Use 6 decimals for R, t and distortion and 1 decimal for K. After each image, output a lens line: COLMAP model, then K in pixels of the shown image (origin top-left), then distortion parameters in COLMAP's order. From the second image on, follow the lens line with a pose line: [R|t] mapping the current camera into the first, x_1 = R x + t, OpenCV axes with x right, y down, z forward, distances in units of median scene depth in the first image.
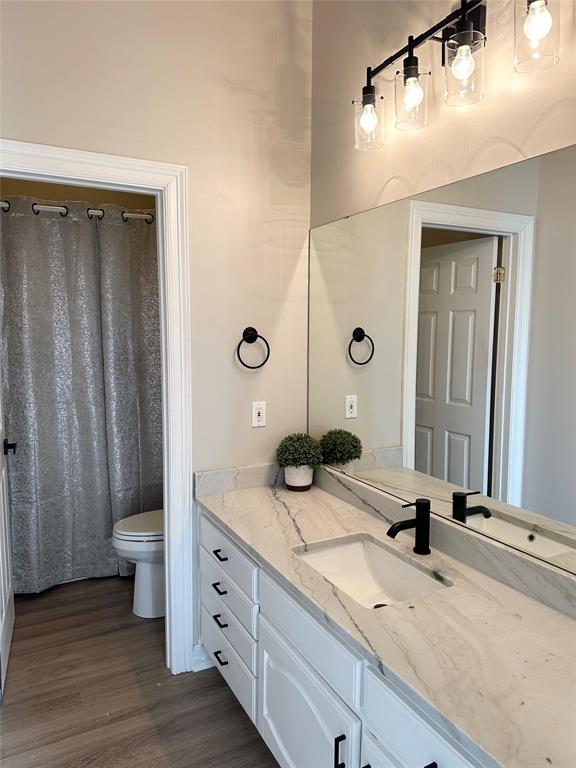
lens RADIAL K [[532.0, 0, 293.6], [0, 532.0, 385.7], [0, 0, 1]] dist [0.057082, -0.051909]
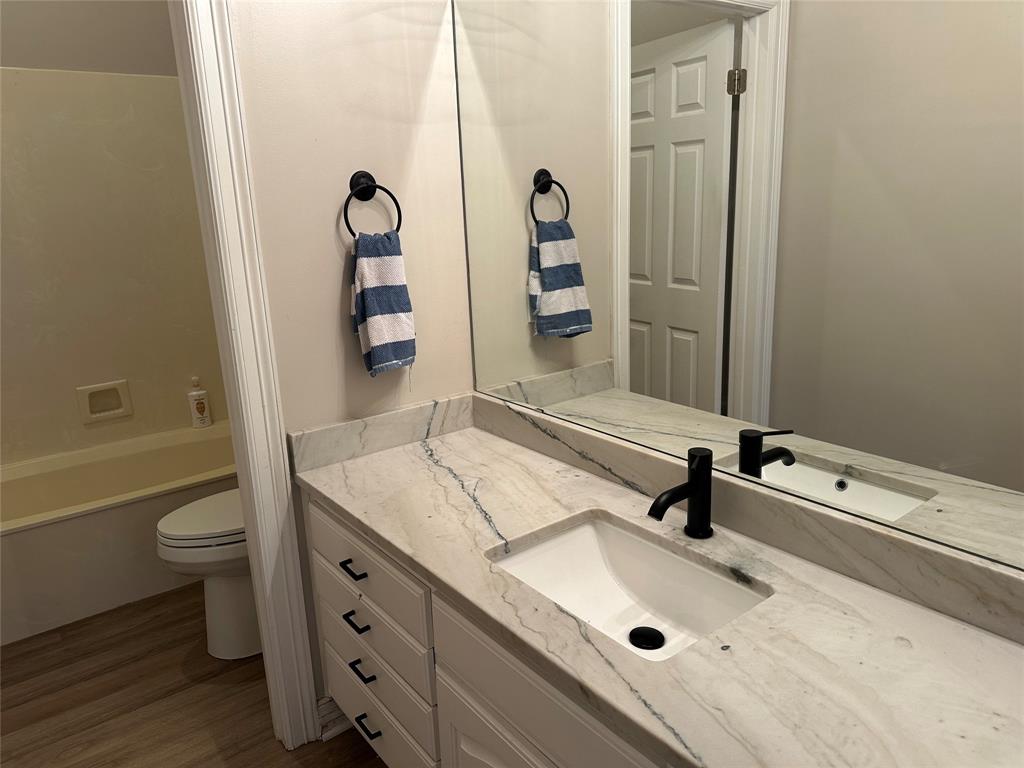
lens RADIAL K [[709.3, 0, 509.8], [0, 709.3, 382.2], [0, 0, 1]] dist [0.057082, -0.051909]
pose [[0.986516, -0.083015, 0.141047, -0.063882], [0.061651, 0.986822, 0.149602, 0.008510], [-0.151607, -0.138889, 0.978634, 0.248988]]
